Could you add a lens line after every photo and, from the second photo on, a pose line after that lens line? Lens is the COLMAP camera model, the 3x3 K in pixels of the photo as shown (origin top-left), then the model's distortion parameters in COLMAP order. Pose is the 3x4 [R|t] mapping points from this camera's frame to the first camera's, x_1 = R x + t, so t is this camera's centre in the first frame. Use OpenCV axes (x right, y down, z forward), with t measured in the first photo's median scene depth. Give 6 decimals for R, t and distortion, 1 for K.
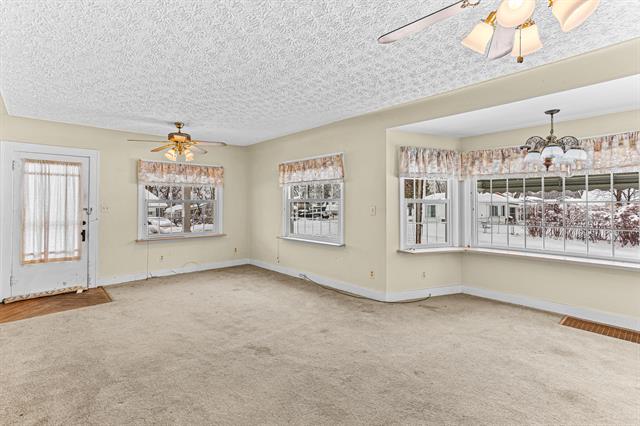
lens RADIAL K [[308.4, 0, 319.4], [0, 308.4, 204.0], [0, 0, 1]] dist [-0.002152, -0.000055]
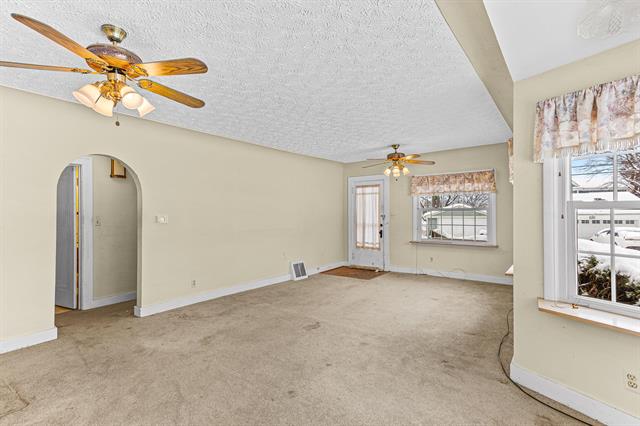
lens RADIAL K [[308.4, 0, 319.4], [0, 308.4, 204.0], [0, 0, 1]] dist [-0.002152, -0.000055]
pose [[0.164771, -0.029212, -0.985899, 0.638416], [0.005373, 0.999573, -0.028720, 0.001293], [0.986317, -0.000565, 0.164858, 0.472258]]
